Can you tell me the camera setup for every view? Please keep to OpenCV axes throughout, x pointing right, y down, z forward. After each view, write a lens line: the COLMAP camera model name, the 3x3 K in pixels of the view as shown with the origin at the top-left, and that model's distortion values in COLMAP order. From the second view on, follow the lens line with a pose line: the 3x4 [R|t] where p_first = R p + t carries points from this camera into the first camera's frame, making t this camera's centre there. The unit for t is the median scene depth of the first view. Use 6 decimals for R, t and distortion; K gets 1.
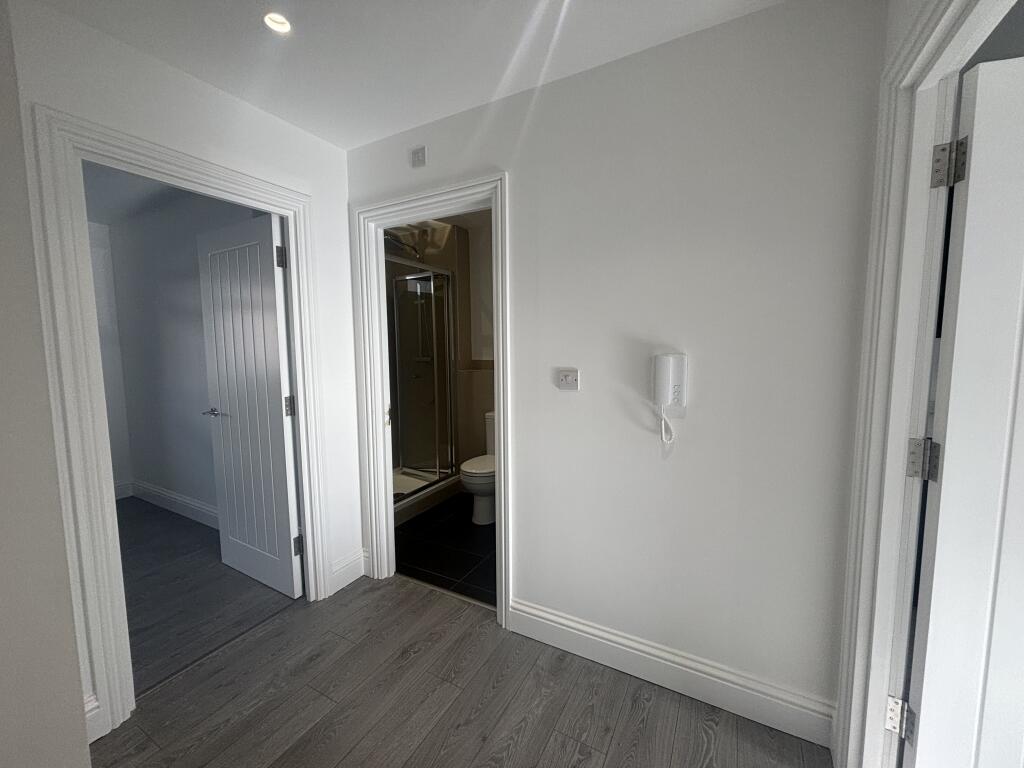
lens RADIAL K [[413.9, 0, 512.0], [0, 413.9, 384.0], [0, 0, 1]] dist [0.002495, -0.000014]
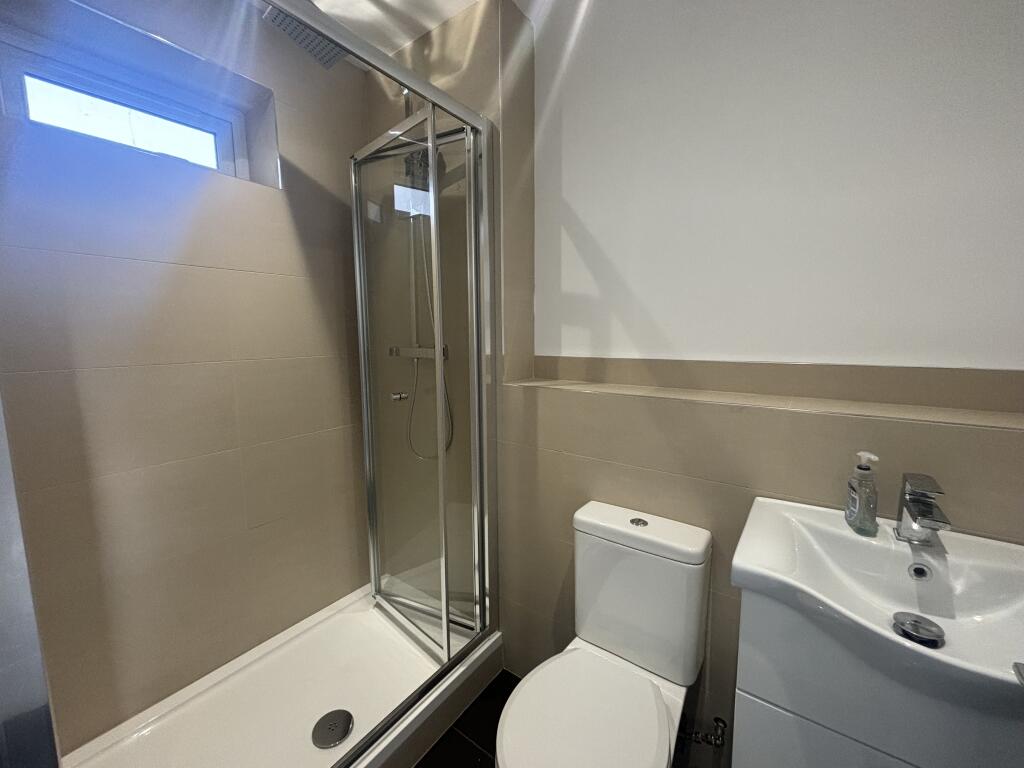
lens RADIAL K [[413.9, 0, 512.0], [0, 413.9, 384.0], [0, 0, 1]] dist [0.002495, -0.000014]
pose [[0.991994, 0.019529, -0.124764, -0.069043], [-0.015620, 0.999358, 0.032229, -0.042998], [0.125314, -0.030022, 0.991663, 0.598403]]
